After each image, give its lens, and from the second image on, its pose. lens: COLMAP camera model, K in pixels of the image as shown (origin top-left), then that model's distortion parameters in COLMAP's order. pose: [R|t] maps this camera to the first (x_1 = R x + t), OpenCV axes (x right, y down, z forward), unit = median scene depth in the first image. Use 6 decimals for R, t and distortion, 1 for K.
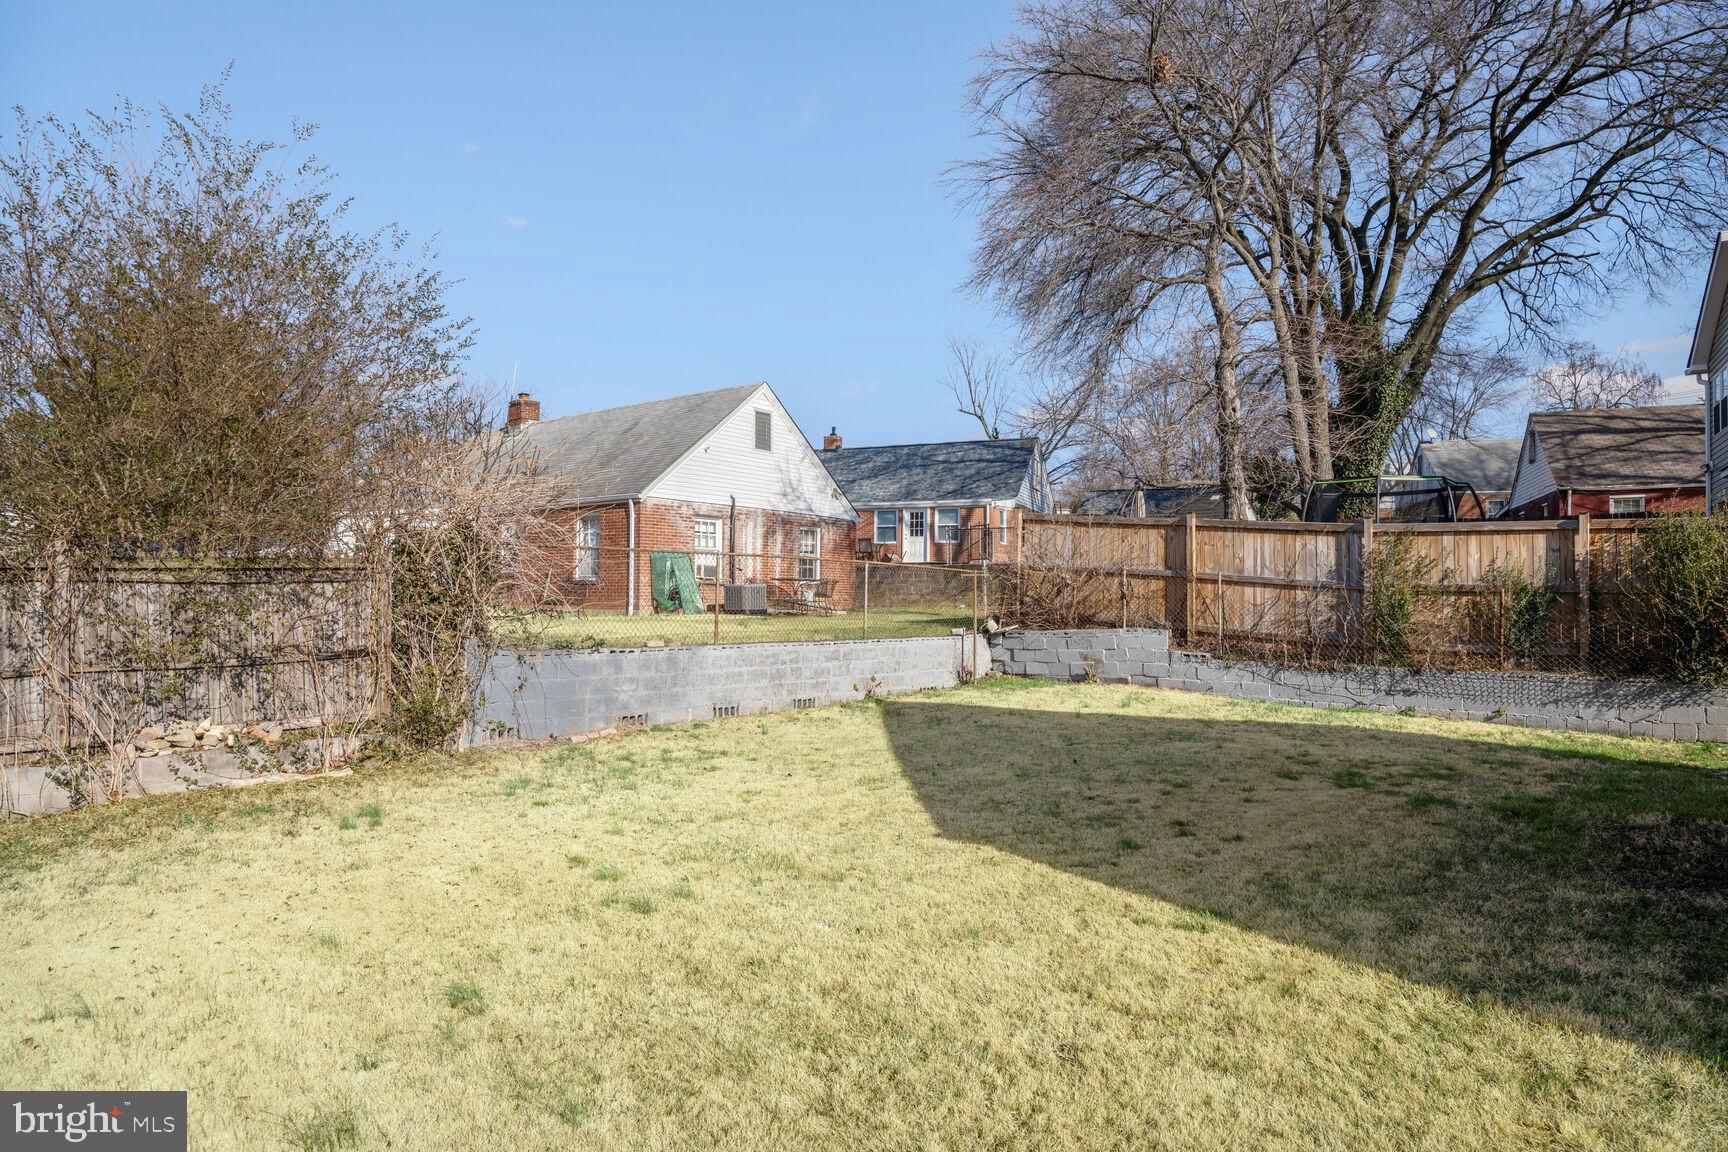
lens RADIAL K [[976.6, 0, 865.6], [0, 976.6, 577.1], [0, 0, 1]] dist [-0.001281, -0.000023]
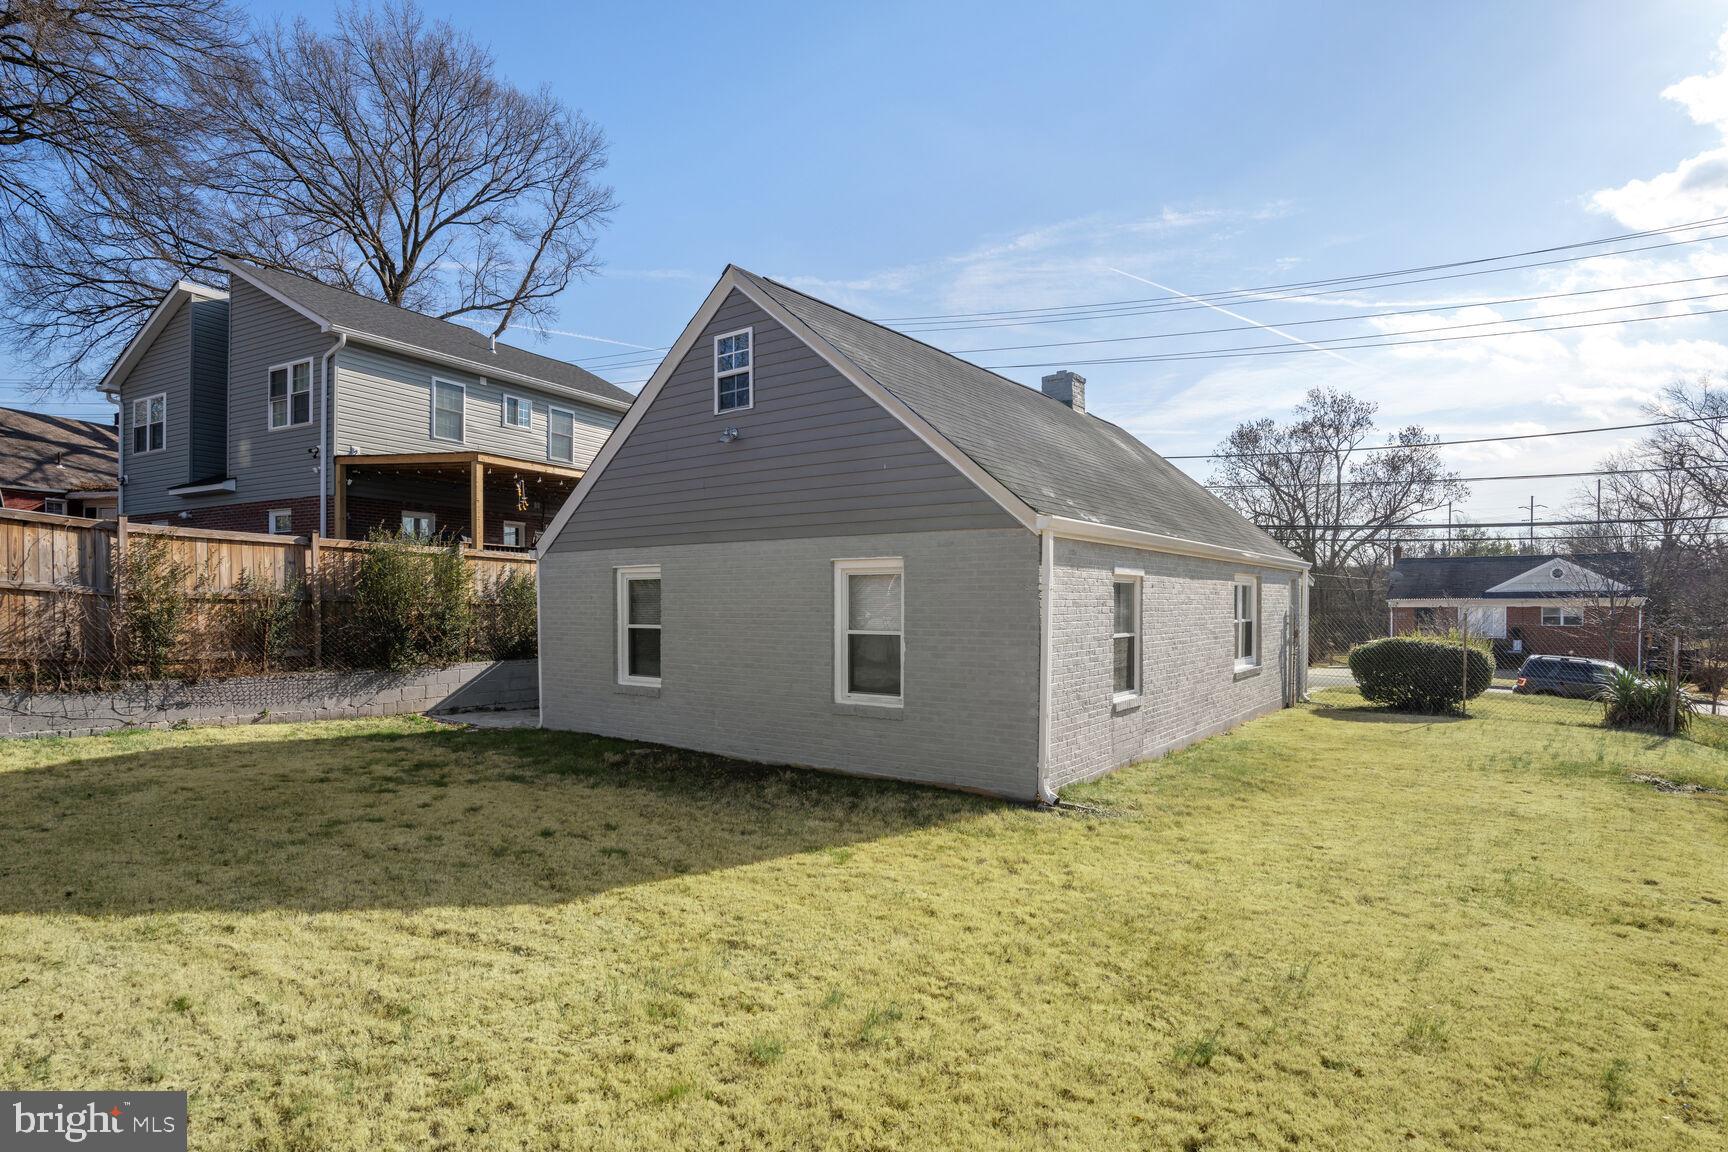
lens RADIAL K [[903.8, 0, 865.5], [0, 903.8, 589.4], [0, 0, 1]] dist [0.000735, -0.000089]
pose [[0.005629, 0.013959, 0.999887, -0.318856], [-0.030124, 0.999451, -0.013783, -0.002621], [-0.999530, -0.030043, 0.006046, 0.322723]]
